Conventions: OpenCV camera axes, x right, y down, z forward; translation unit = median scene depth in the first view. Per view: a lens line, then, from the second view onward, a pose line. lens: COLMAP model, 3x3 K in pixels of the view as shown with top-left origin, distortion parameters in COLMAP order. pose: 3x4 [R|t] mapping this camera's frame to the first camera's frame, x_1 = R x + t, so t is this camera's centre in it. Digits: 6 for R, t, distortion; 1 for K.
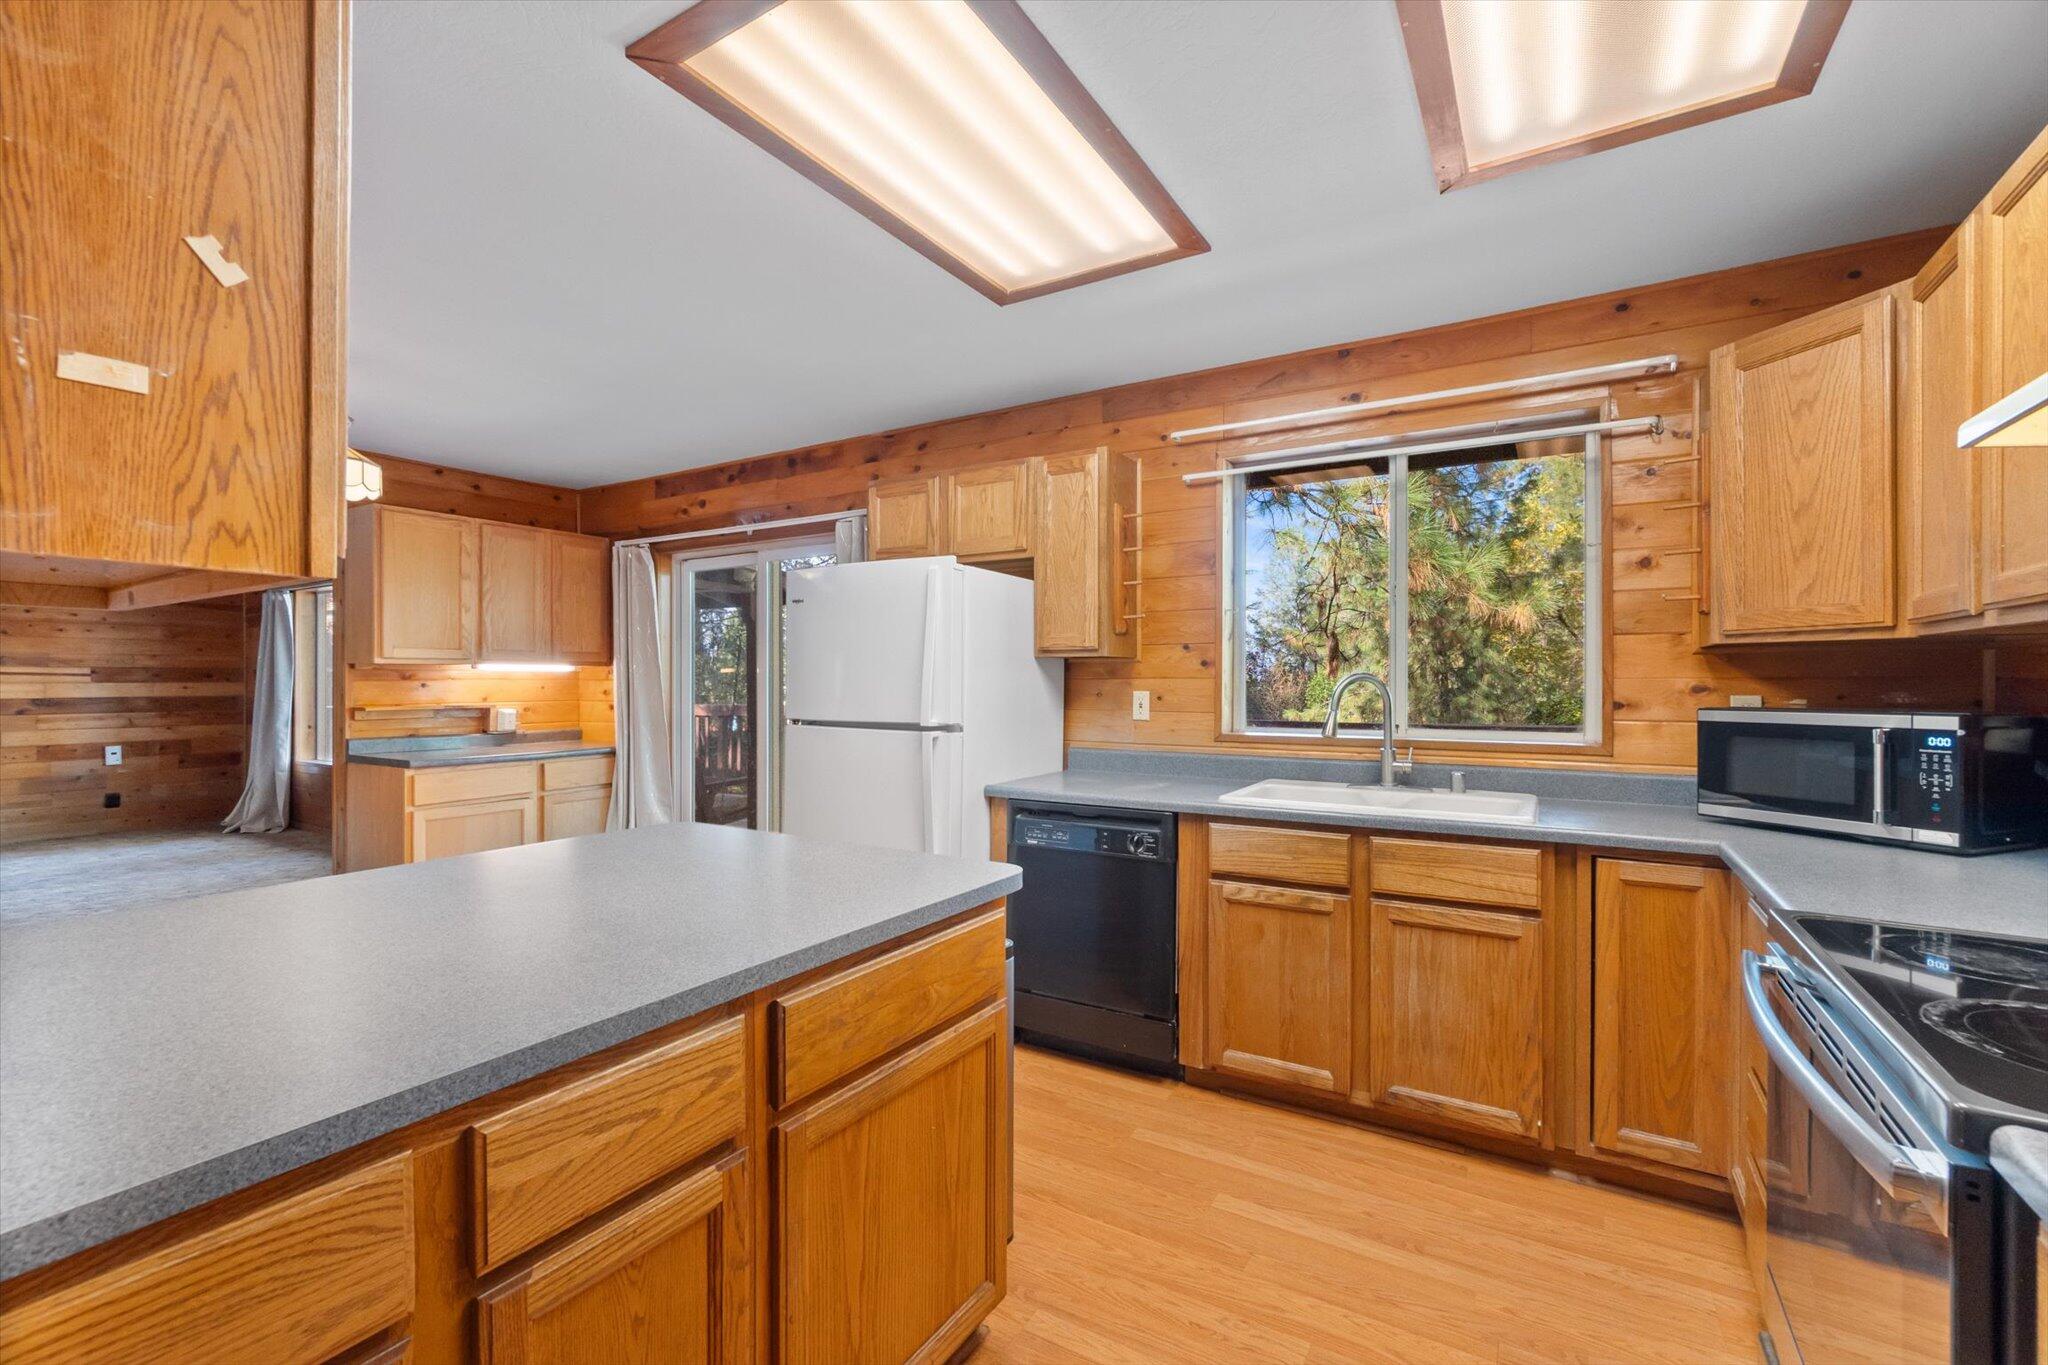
lens RADIAL K [[883.1, 0, 1021.7], [0, 883.1, 679.7], [0, 0, 1]] dist [-0.000884, -0.000005]
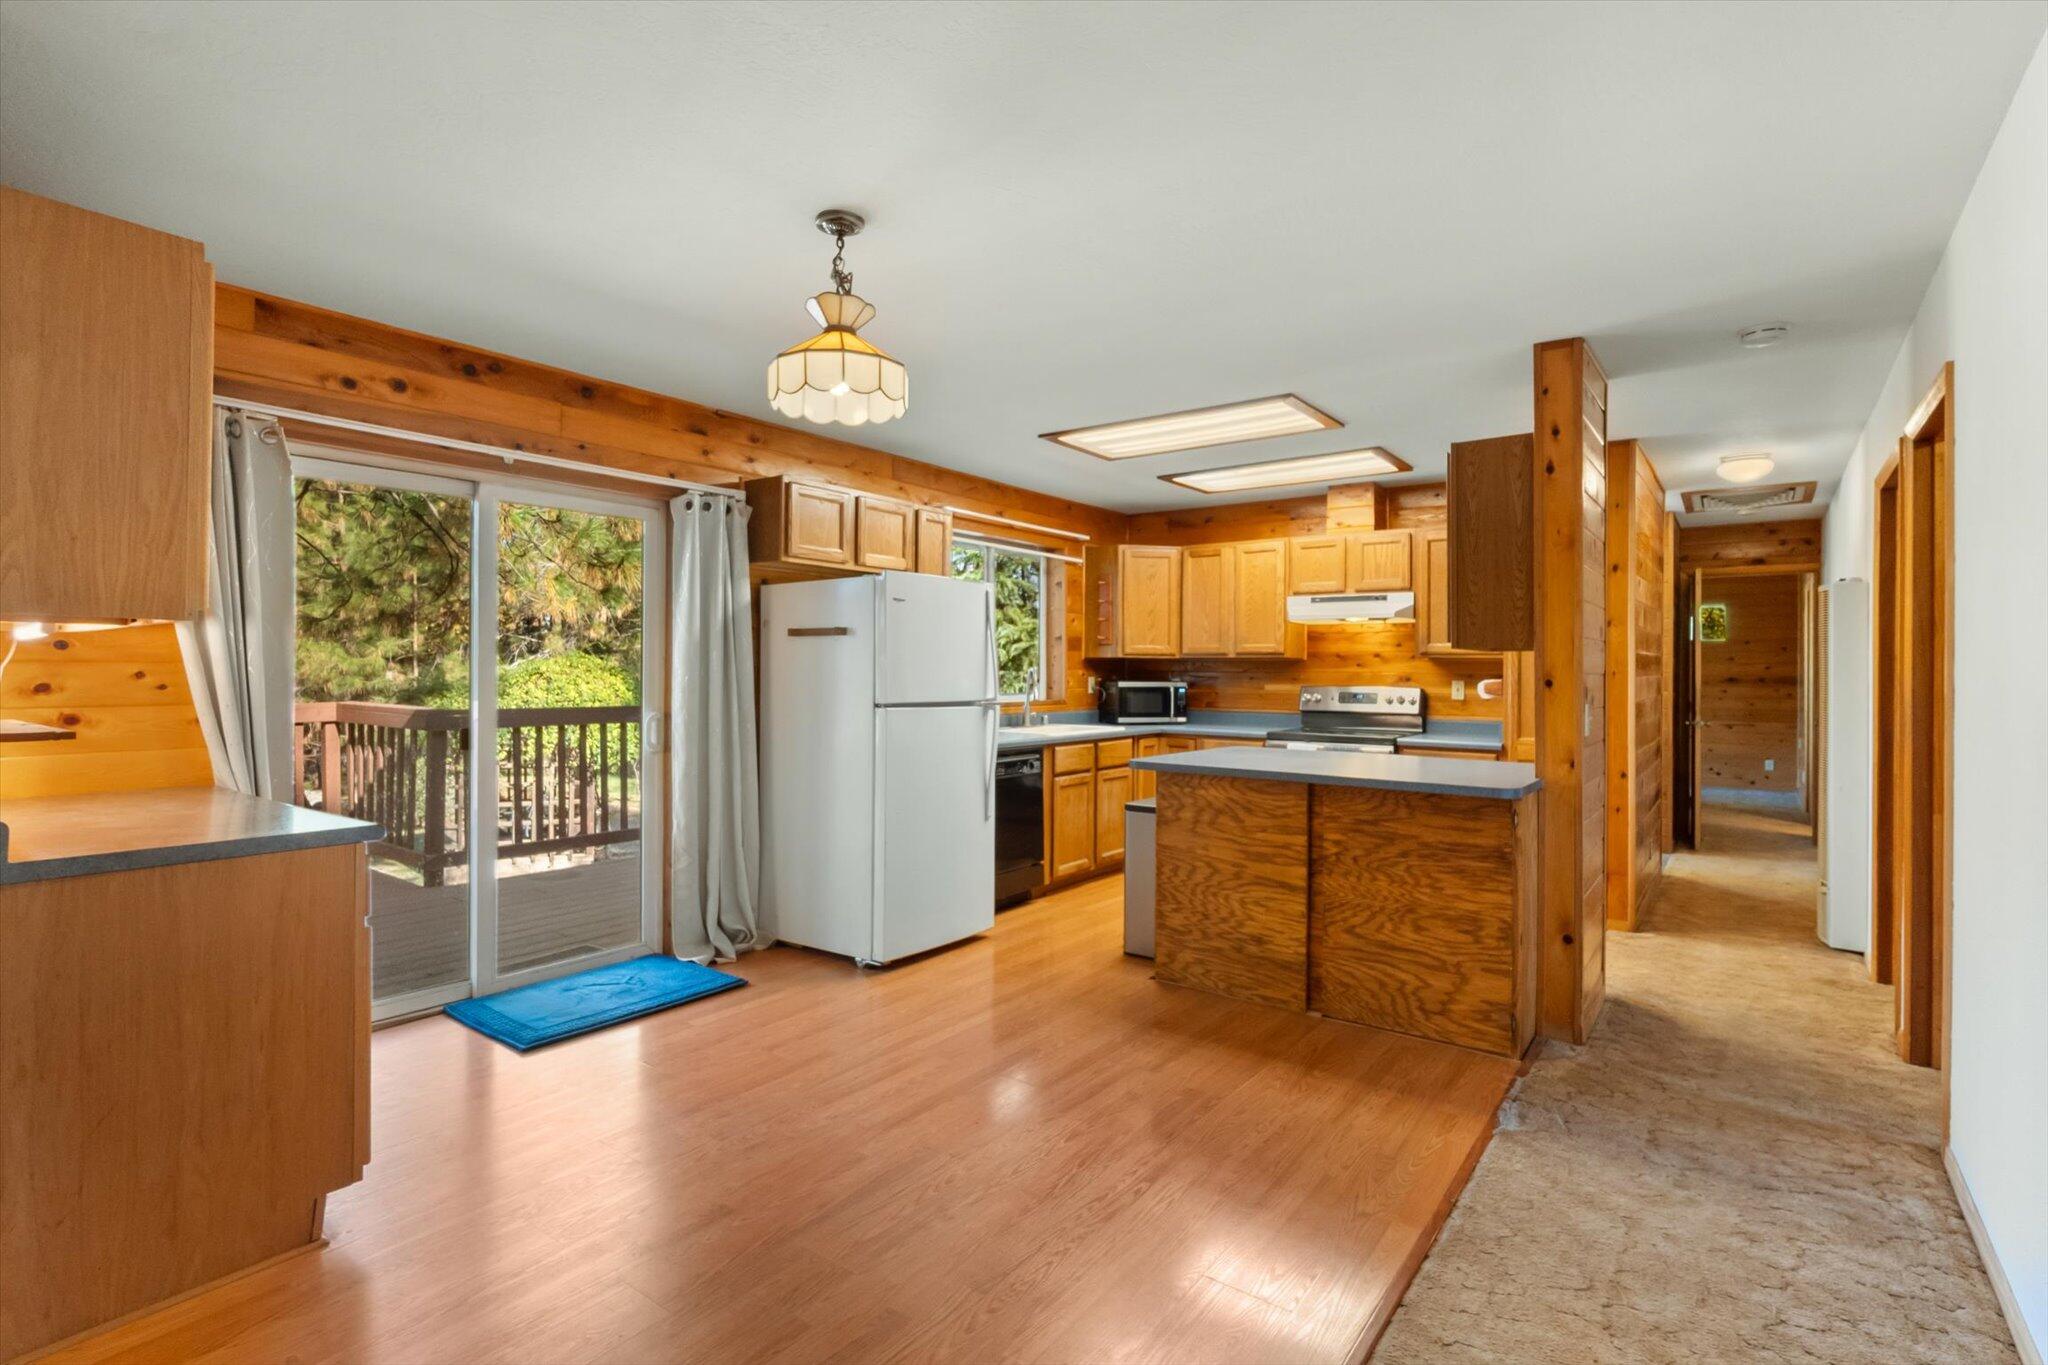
lens RADIAL K [[977.3, 0, 1025.0], [0, 977.3, 679.1], [0, 0, 1]] dist [0.000969, -0.000001]
pose [[0.084018, -0.005695, 0.996448, -1.804551], [-0.005539, 0.999966, 0.006182, 0.005929], [-0.996449, -0.006039, 0.083984, 0.878053]]
